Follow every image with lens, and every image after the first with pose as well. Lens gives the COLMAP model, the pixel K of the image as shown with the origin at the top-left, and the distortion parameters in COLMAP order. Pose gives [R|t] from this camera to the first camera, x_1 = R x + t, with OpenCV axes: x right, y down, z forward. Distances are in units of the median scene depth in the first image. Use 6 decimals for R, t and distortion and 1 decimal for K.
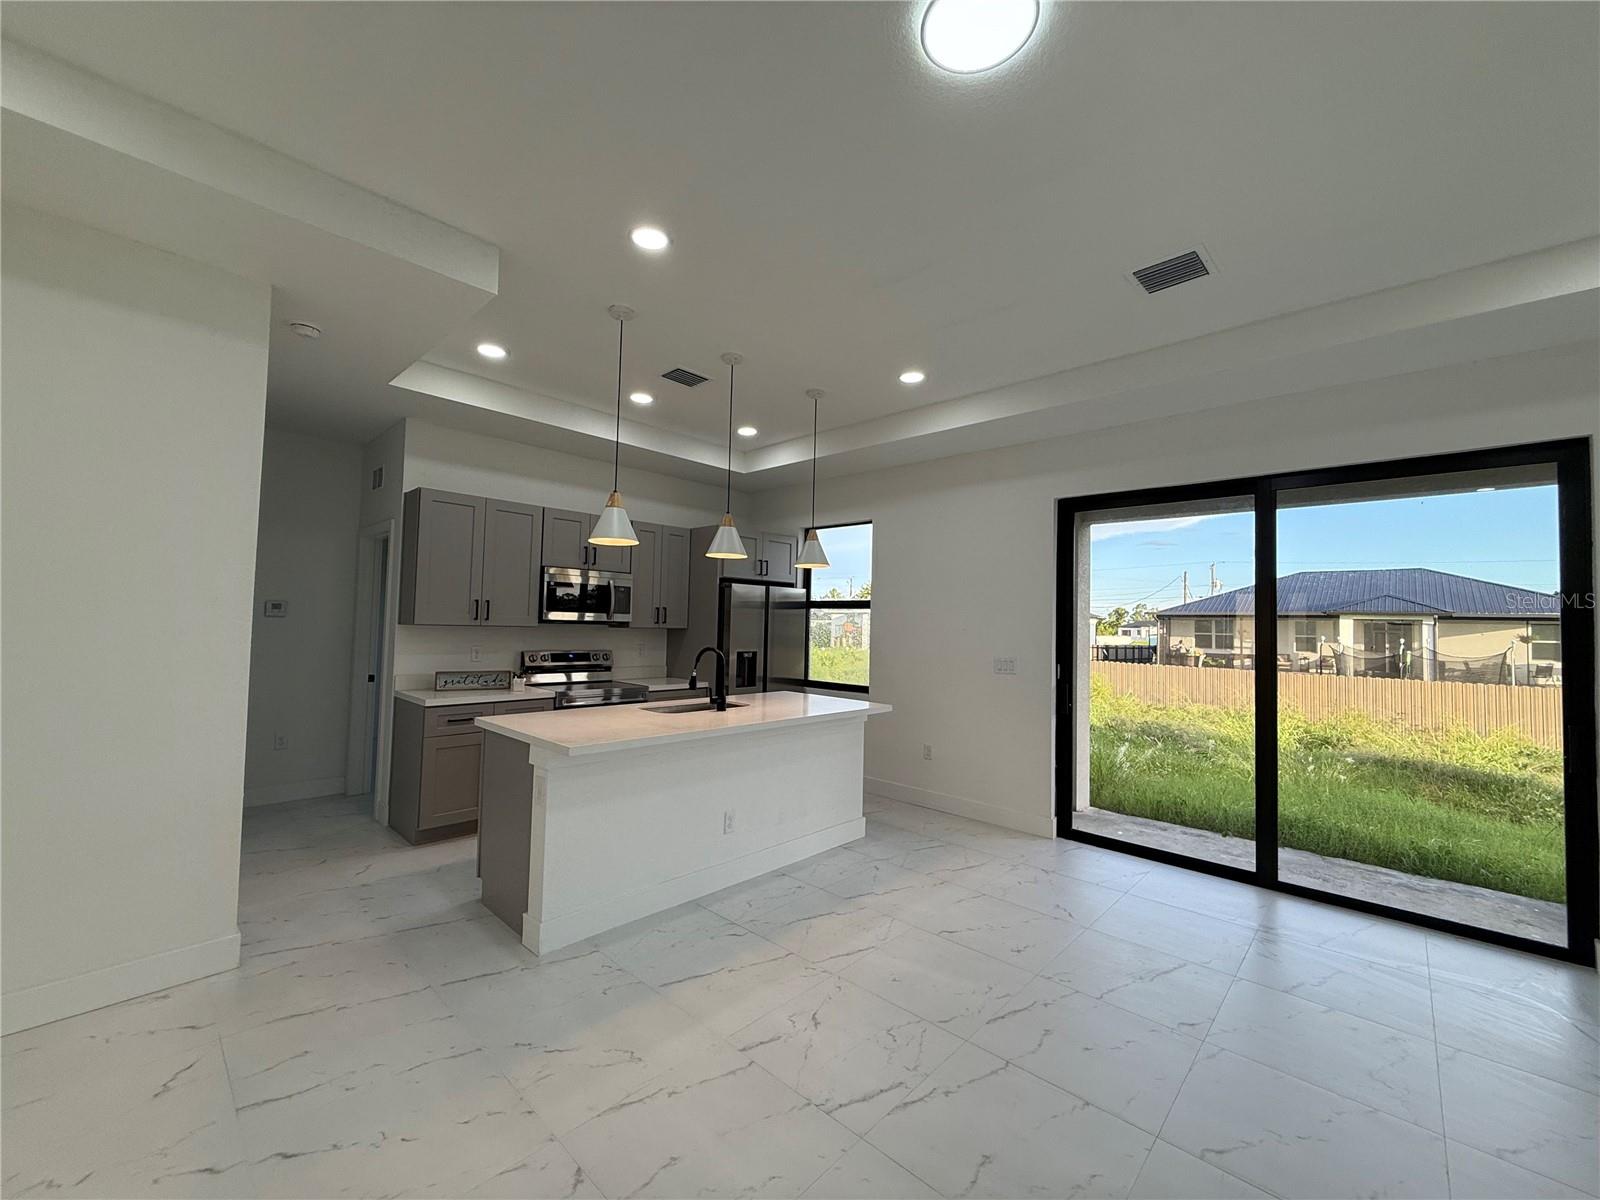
lens RADIAL K [[644.3, 0, 801.9], [0, 644.3, 601.0], [0, 0, 1]] dist [0.011648, 0.000051]
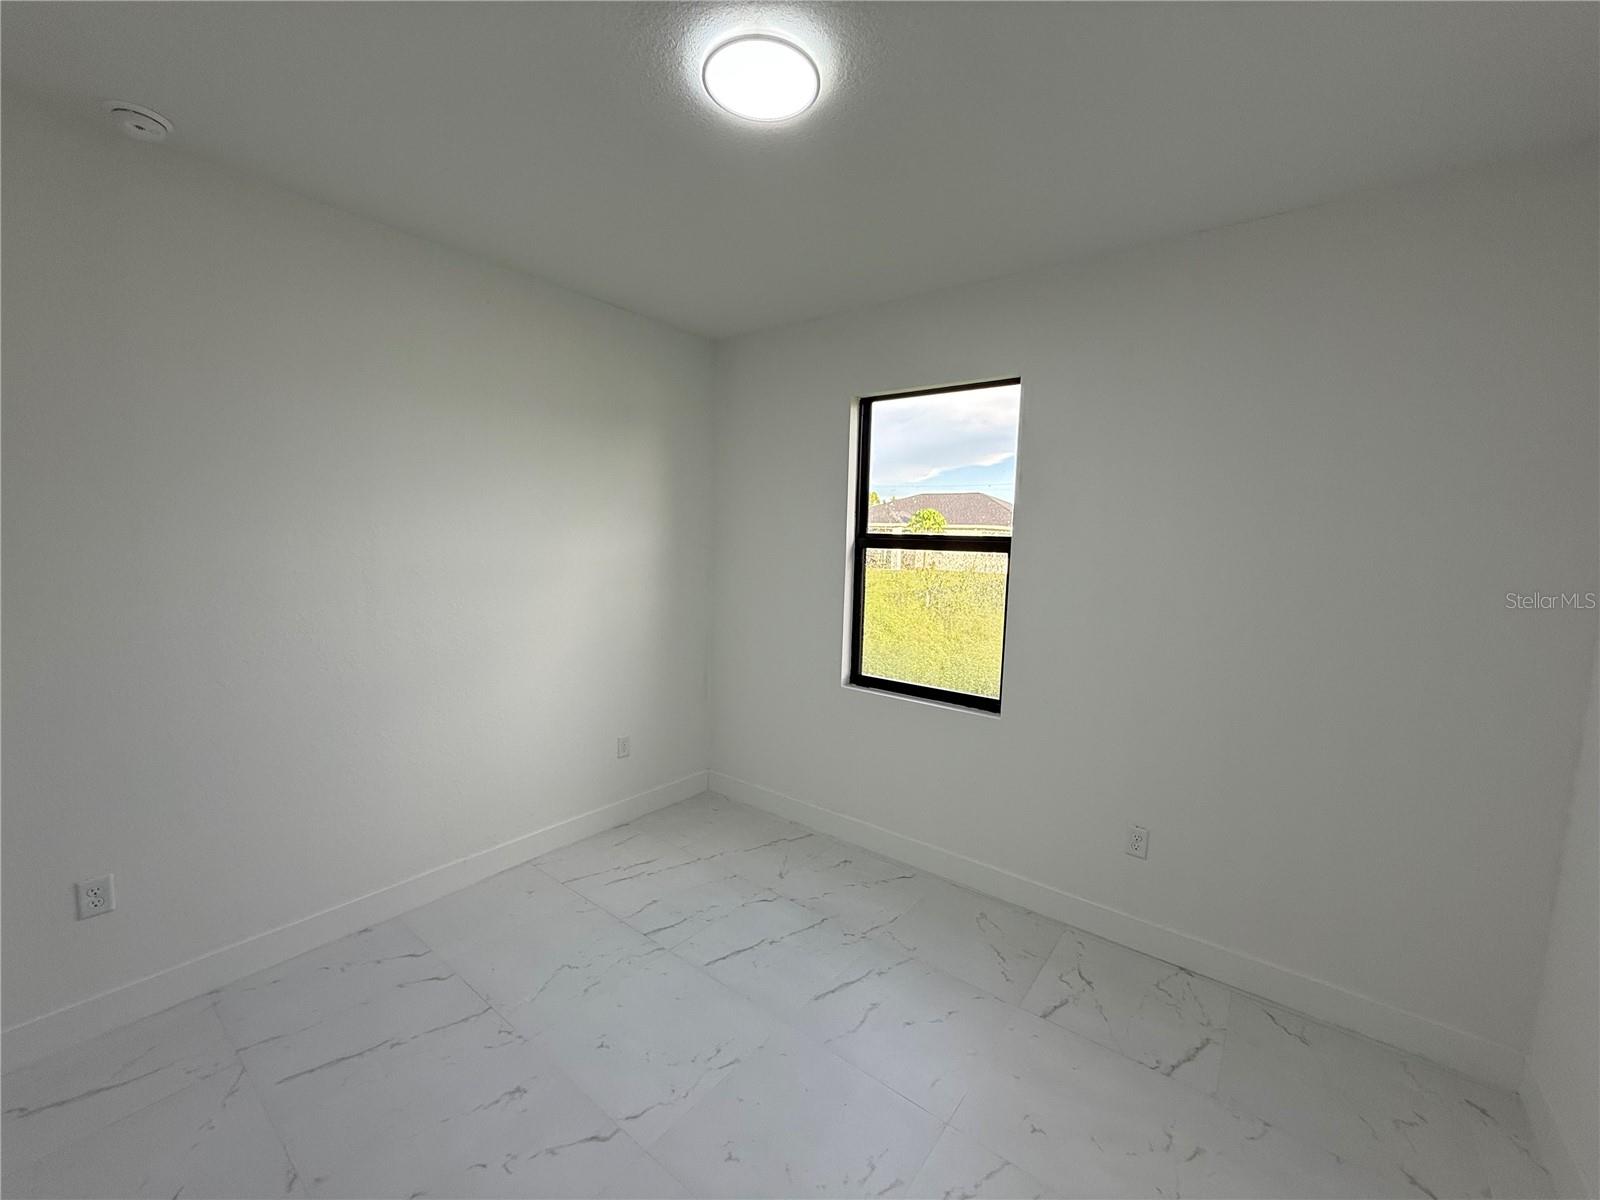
lens RADIAL K [[644.3, 0, 801.9], [0, 644.3, 601.0], [0, 0, 1]] dist [0.011648, 0.000051]
pose [[0.995350, -0.005161, 0.096188, -0.136263], [-0.007653, 0.991170, 0.132373, -0.021482], [-0.096022, -0.132494, 0.986522, 0.621964]]
